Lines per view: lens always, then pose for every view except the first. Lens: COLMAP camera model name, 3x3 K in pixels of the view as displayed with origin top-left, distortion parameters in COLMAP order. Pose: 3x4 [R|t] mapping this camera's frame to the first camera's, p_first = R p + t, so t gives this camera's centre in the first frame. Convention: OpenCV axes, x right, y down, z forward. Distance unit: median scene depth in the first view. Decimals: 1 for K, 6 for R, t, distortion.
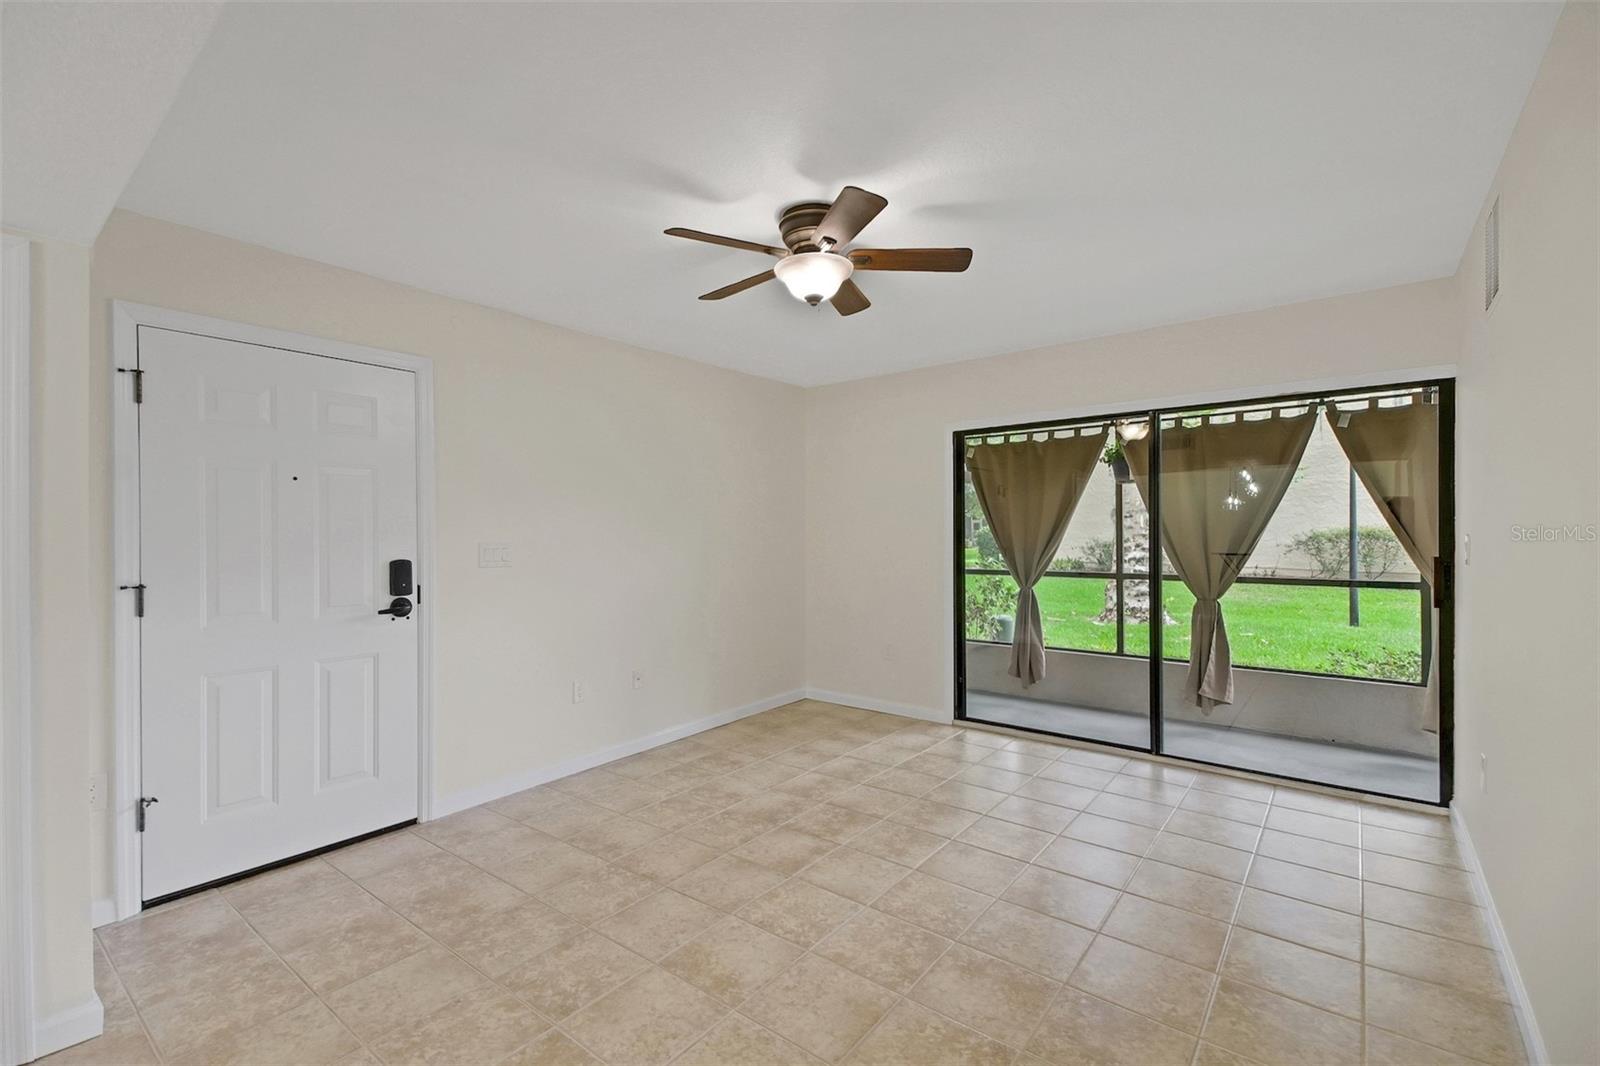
lens RADIAL K [[664.4, 0, 835.0], [0, 664.4, 543.3], [0, 0, 1]] dist [0.036403, -0.017075]
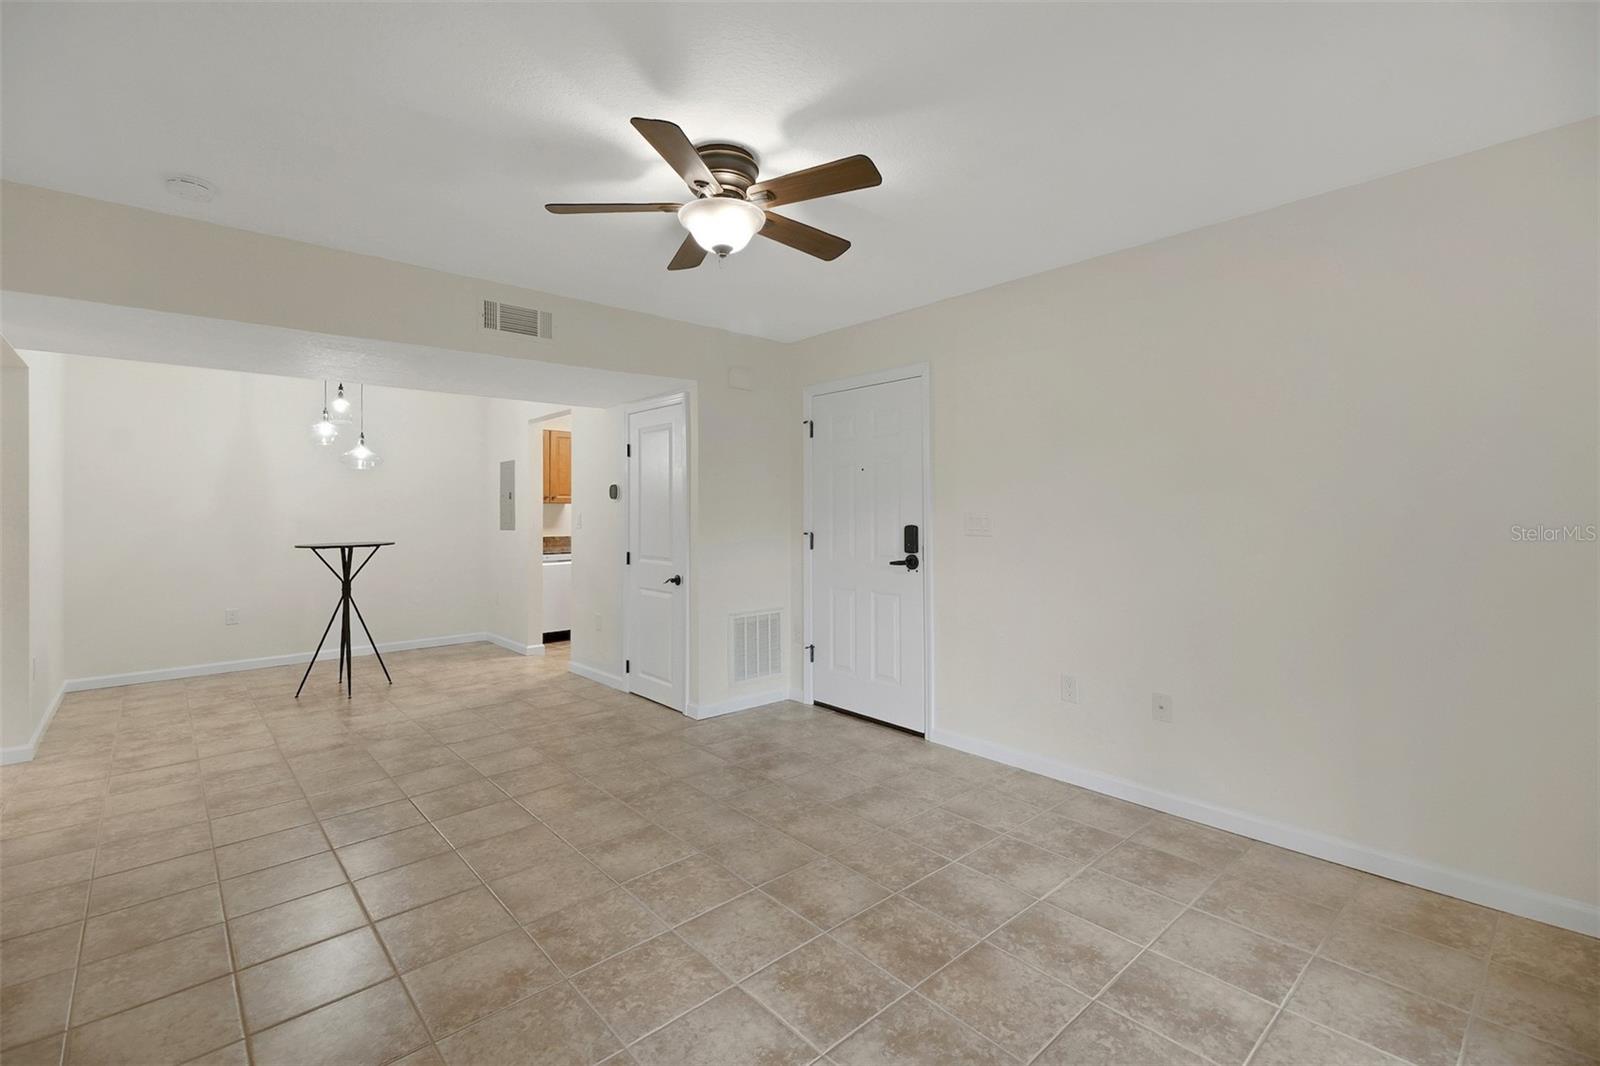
lens RADIAL K [[718.3, 0, 794.1], [0, 718.3, 525.6], [0, 0, 1]] dist [0.047024, -0.024158]
pose [[-0.196966, 0.033053, -0.979853, 0.743809], [-0.009442, 0.999321, 0.035608, -0.021250], [0.980365, 0.016265, -0.196521, 1.059886]]
